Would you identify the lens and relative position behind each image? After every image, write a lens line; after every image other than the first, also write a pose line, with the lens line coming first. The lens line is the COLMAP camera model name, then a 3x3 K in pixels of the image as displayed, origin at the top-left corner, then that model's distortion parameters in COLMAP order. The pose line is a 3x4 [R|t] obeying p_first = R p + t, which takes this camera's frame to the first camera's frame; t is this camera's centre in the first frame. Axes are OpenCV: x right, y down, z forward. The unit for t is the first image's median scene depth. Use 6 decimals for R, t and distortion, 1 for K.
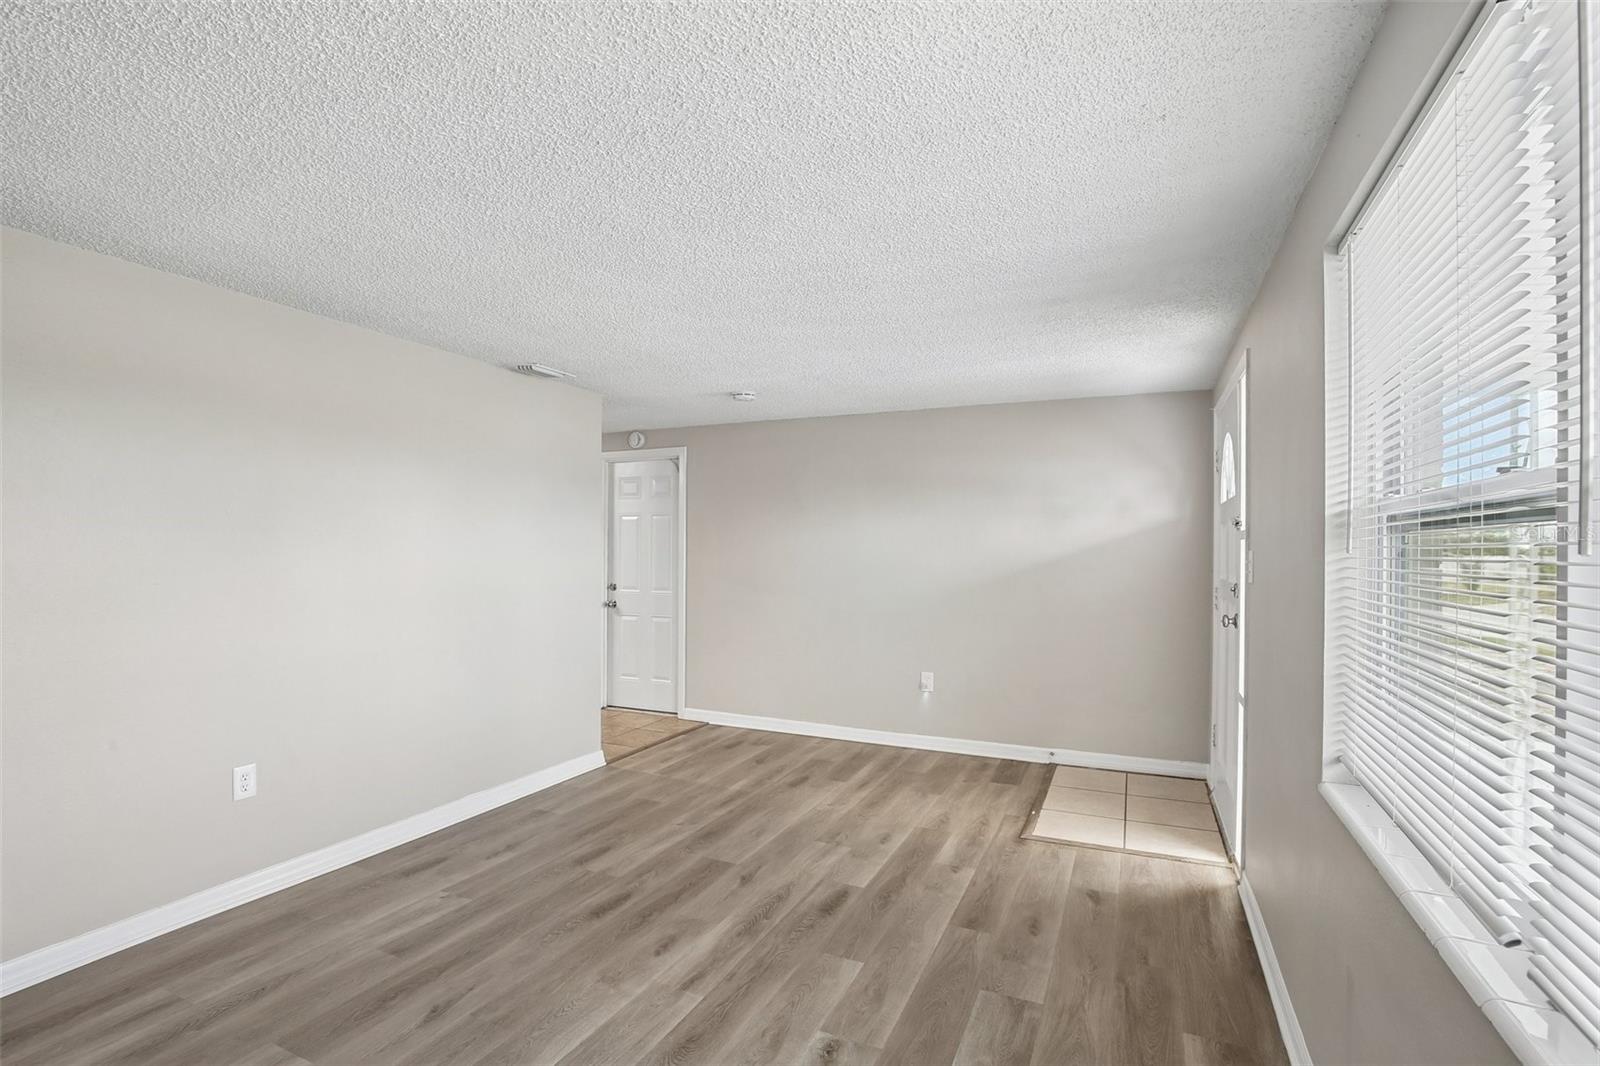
lens RADIAL K [[751.7, 0, 794.2], [0, 751.7, 532.2], [0, 0, 1]] dist [-0.027995, 0.007696]
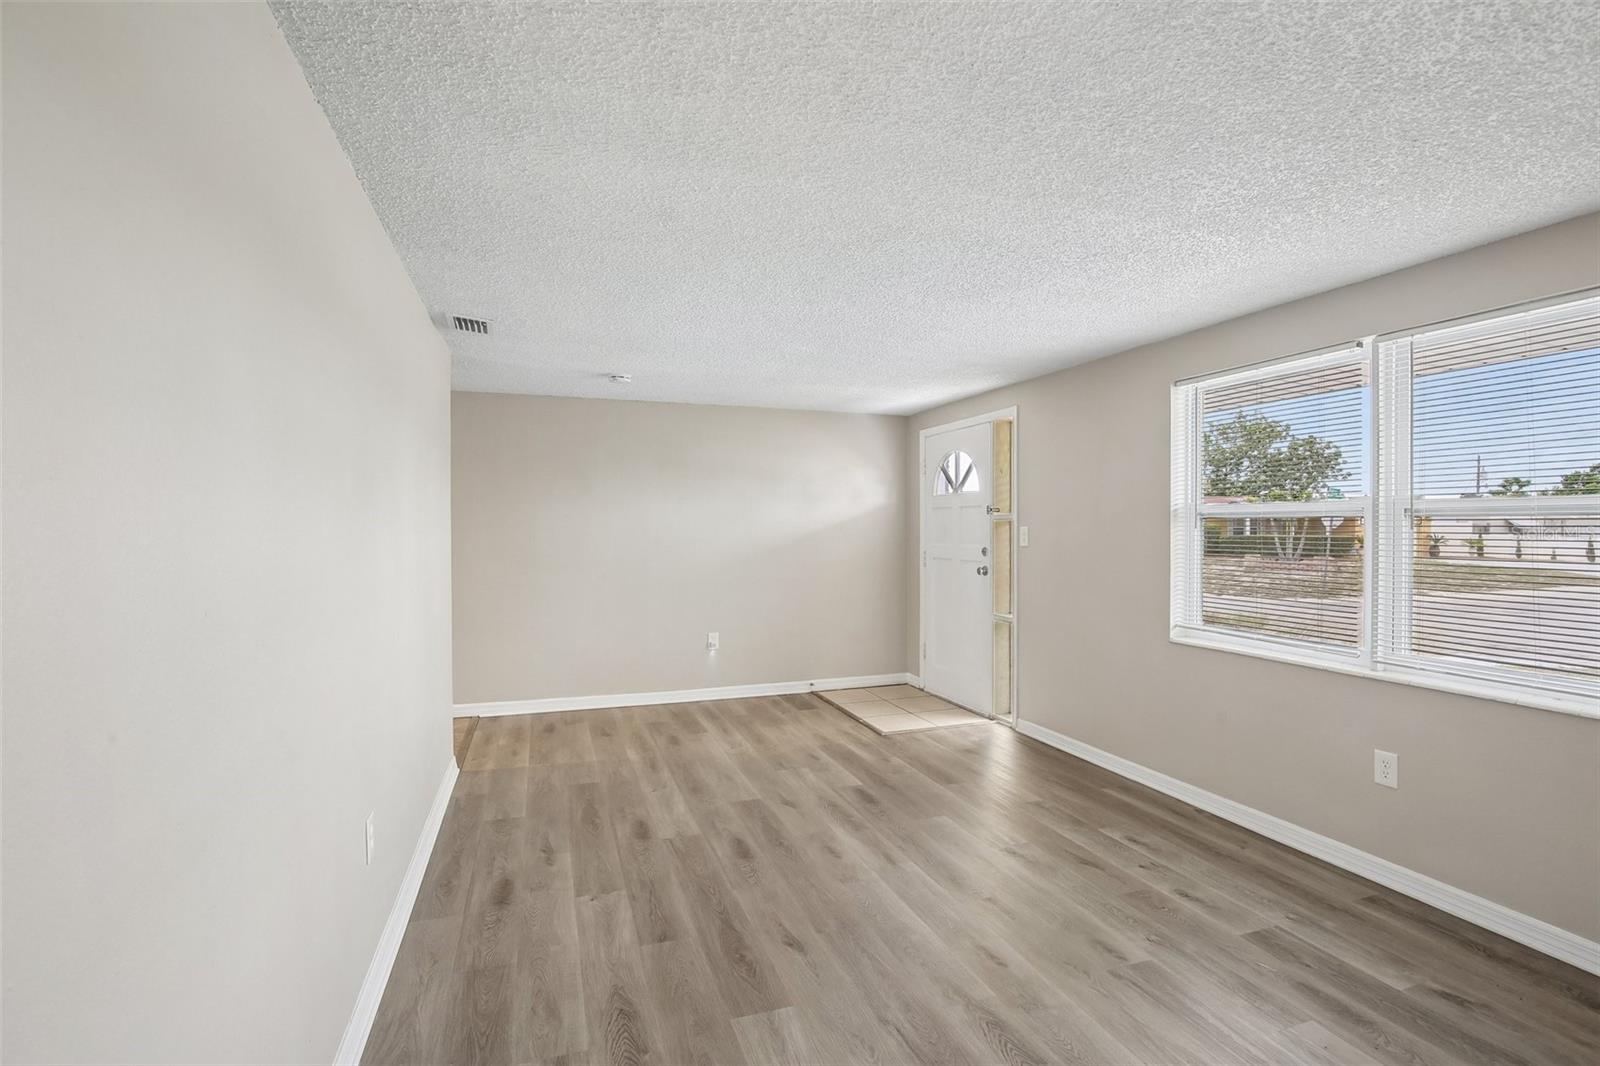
lens RADIAL K [[742.6, 0, 802.6], [0, 742.6, 527.2], [0, 0, 1]] dist [-0.028249, 0.006514]
pose [[0.717087, -0.005317, 0.696963, -0.795517], [-0.011917, 0.999731, 0.019888, -0.002807], [-0.696881, -0.022568, 0.716831, 0.131307]]
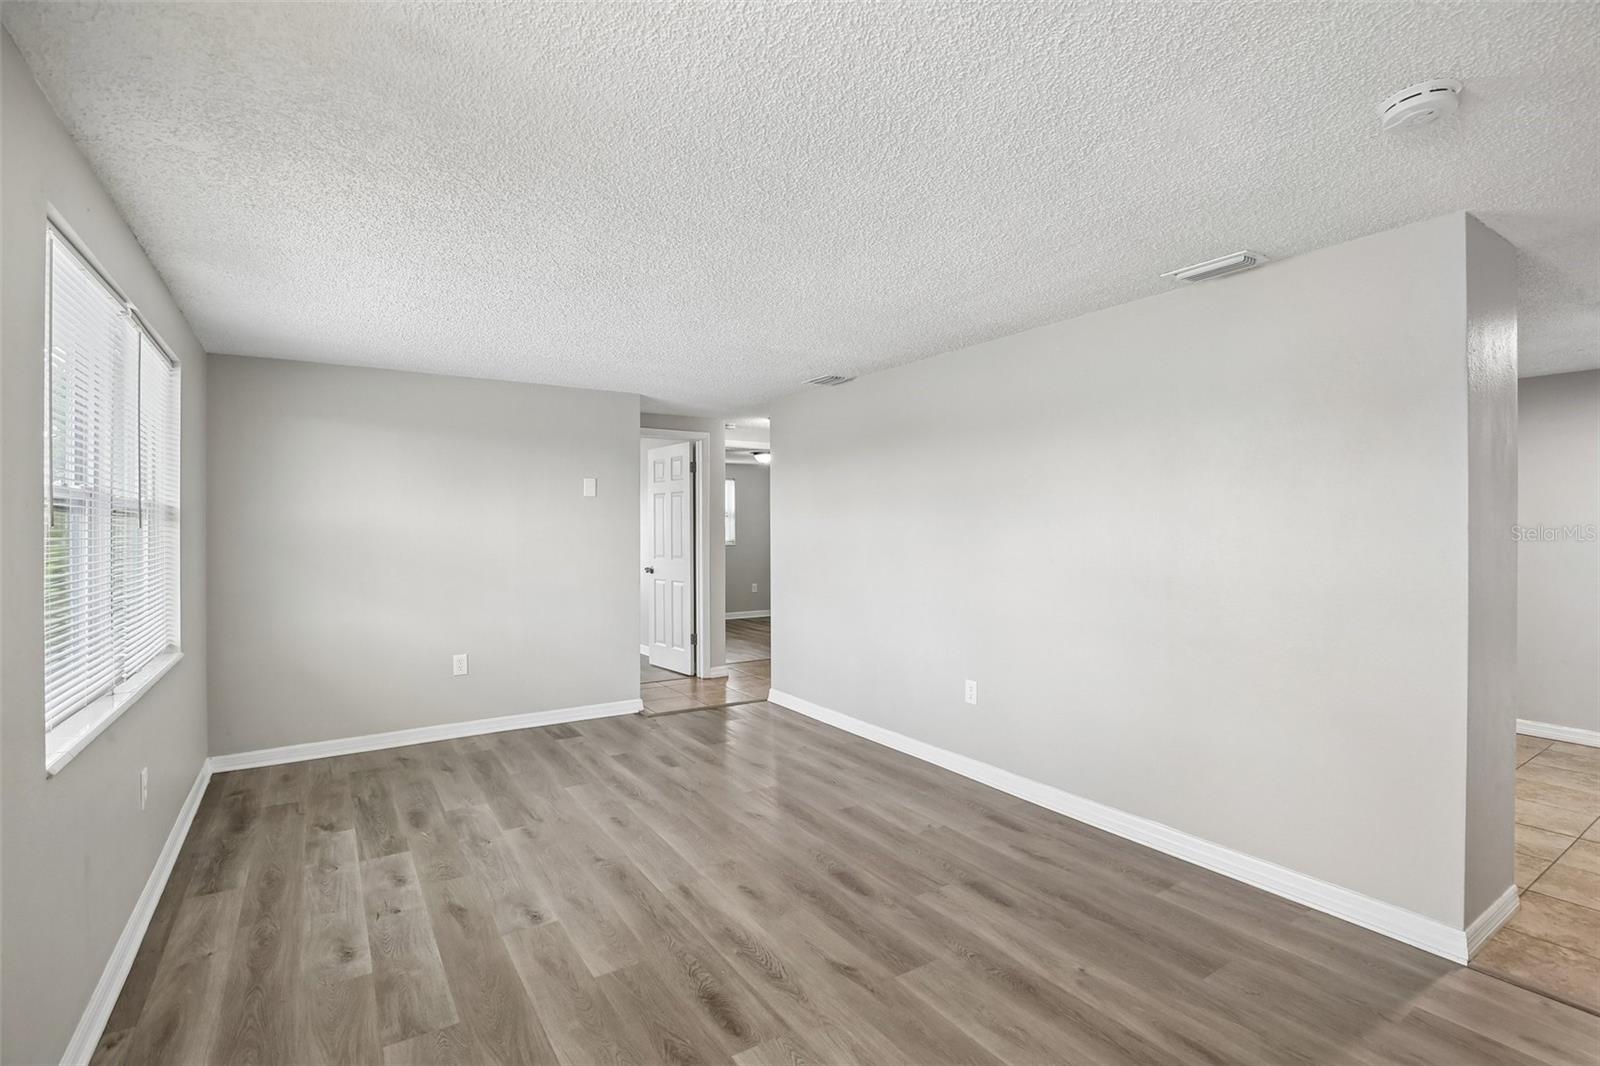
lens RADIAL K [[742.6, 0, 802.6], [0, 742.6, 527.2], [0, 0, 1]] dist [-0.028249, 0.006514]
pose [[-0.525072, -0.004568, -0.851046, 0.530799], [0.019596, 0.999656, -0.017456, 0.033179], [0.850832, -0.025843, -0.524802, 1.239554]]
